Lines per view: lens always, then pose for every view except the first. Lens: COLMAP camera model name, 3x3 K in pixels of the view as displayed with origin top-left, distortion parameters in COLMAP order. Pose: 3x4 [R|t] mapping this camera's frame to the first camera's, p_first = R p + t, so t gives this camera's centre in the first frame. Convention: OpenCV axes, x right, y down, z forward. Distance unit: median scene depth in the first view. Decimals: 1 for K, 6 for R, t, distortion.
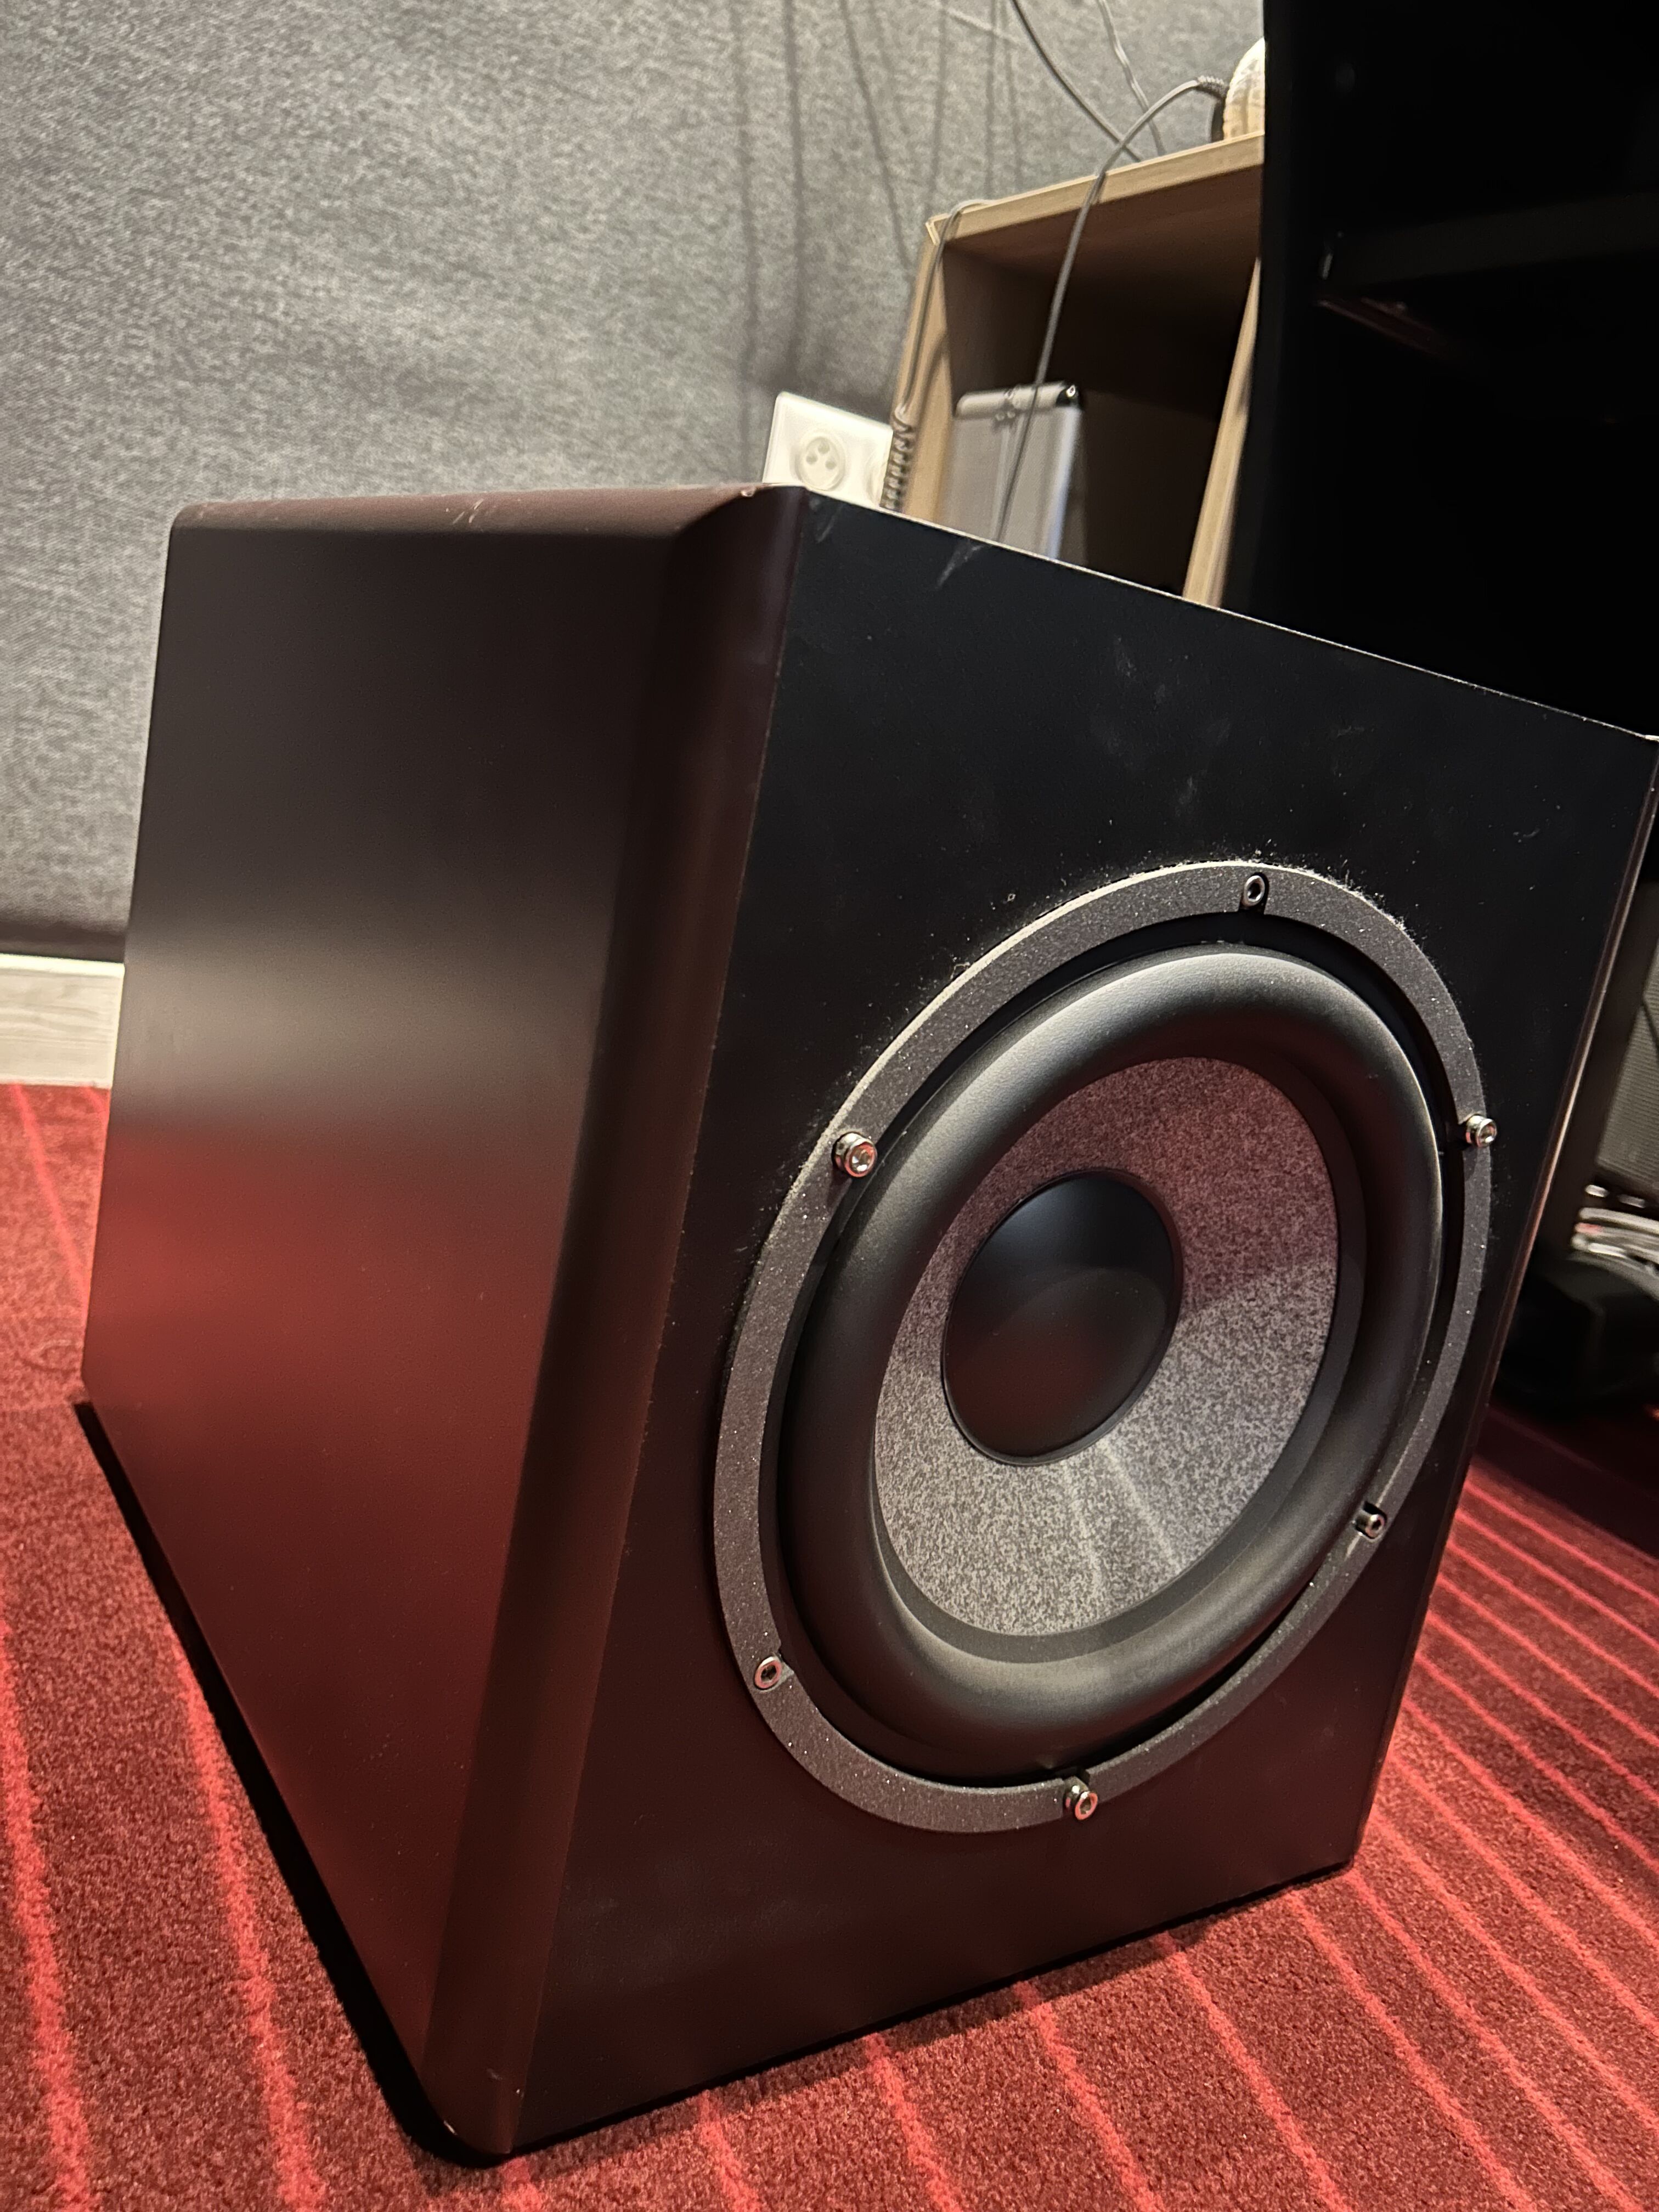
lens RADIAL K [[1653.5, 0, 850.5], [0, 1653.5, 1108.0], [0, 0, 1]] dist [0.014368, -0.038805]
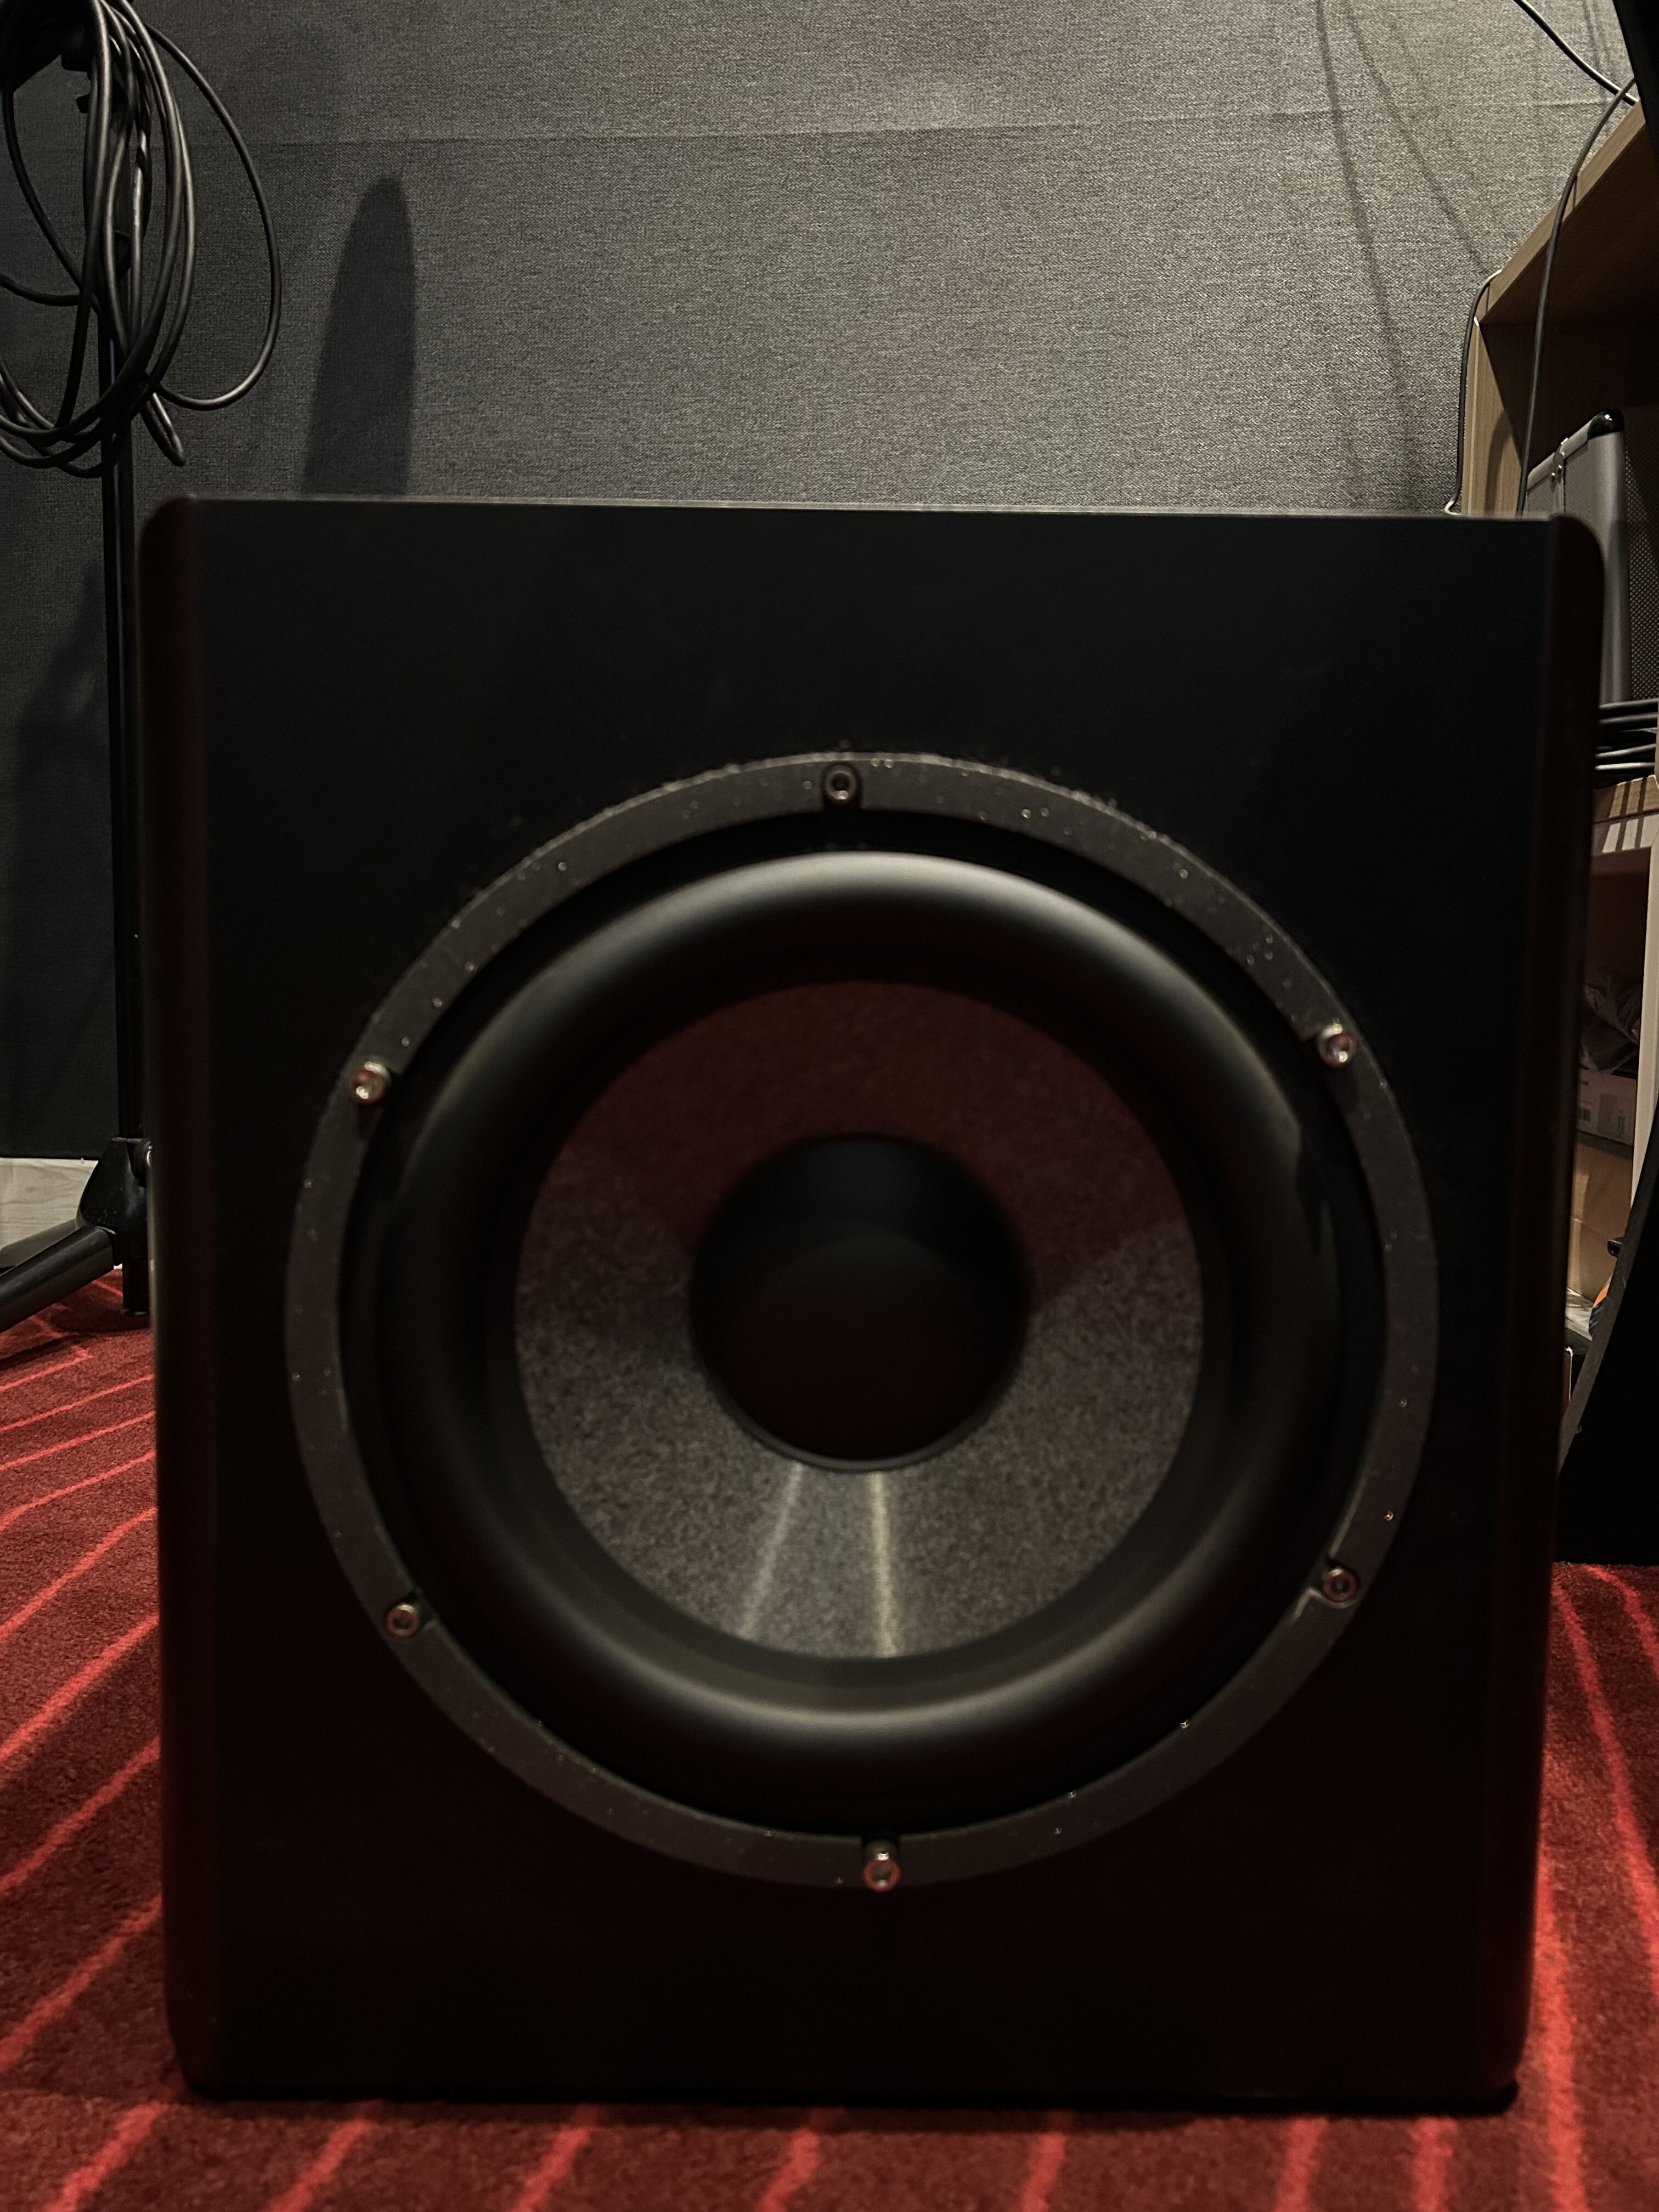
lens RADIAL K [[1653.5, 0, 851.9], [0, 1653.5, 1110.8], [0, 0, 1]] dist [0.014368, -0.038805]
pose [[0.808841, -0.123525, -0.574907, 0.626631], [0.026737, 0.984402, -0.173893, 0.171655], [0.587419, 0.125280, 0.799527, 0.243597]]
